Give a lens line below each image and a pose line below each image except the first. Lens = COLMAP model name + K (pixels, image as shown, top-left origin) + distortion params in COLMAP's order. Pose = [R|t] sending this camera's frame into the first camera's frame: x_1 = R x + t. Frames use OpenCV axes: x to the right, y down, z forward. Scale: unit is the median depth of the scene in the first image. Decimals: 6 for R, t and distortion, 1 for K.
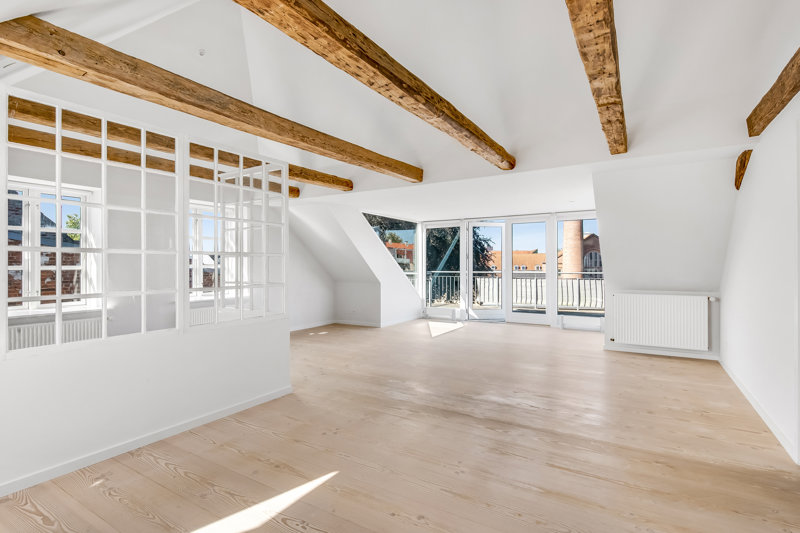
lens RADIAL K [[387.9, 0, 400.0], [0, 387.9, 266.5], [0, 0, 1]] dist [0.001753, 0.000114]
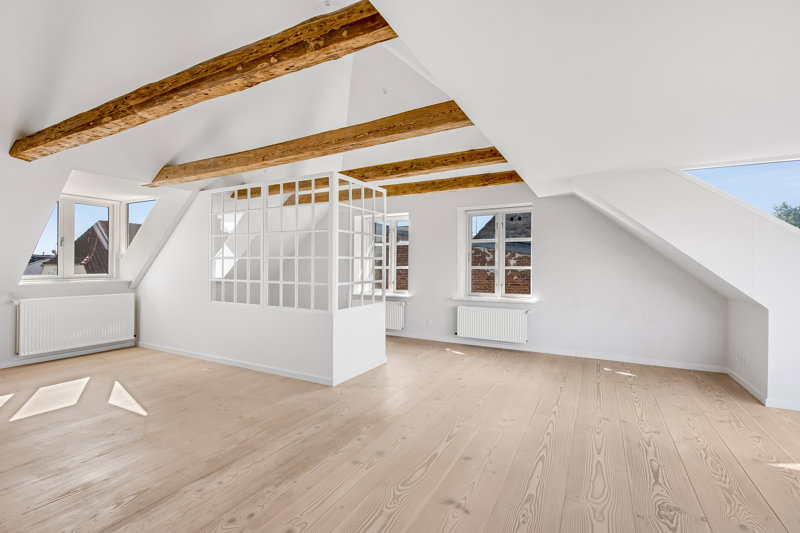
lens RADIAL K [[369.0, 0, 400.0], [0, 369.0, 266.5], [0, 0, 1]] dist [0.002261, 0.000204]
pose [[0.065264, 0.003199, -0.997863, 0.871256], [-0.012648, 0.999917, 0.002378, -0.009409], [0.997788, 0.012466, 0.065299, 1.307638]]
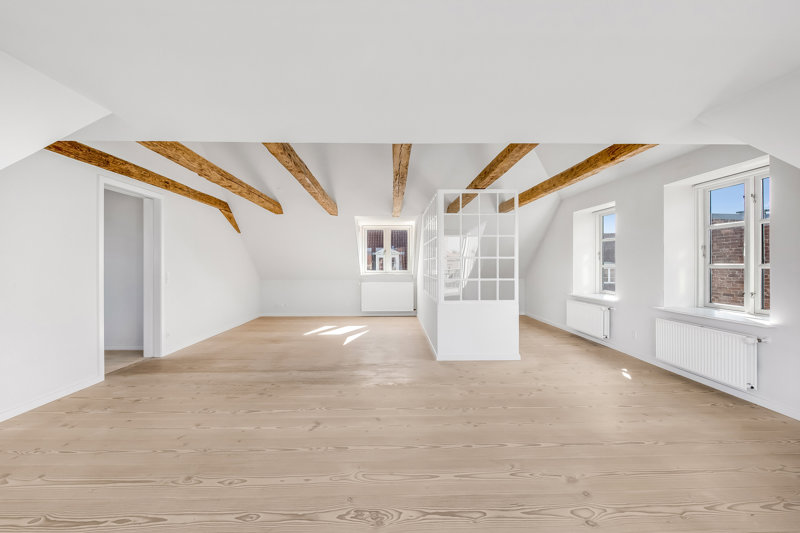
lens RADIAL K [[343.1, 0, 400.0], [0, 343.1, 266.5], [0, 0, 1]] dist [-0.001624, -0.000171]
pose [[-0.837436, 0.005817, -0.546504, 0.558630], [-0.000306, 0.999938, 0.011111, -0.016075], [0.546535, 0.009472, -0.837382, 2.251645]]
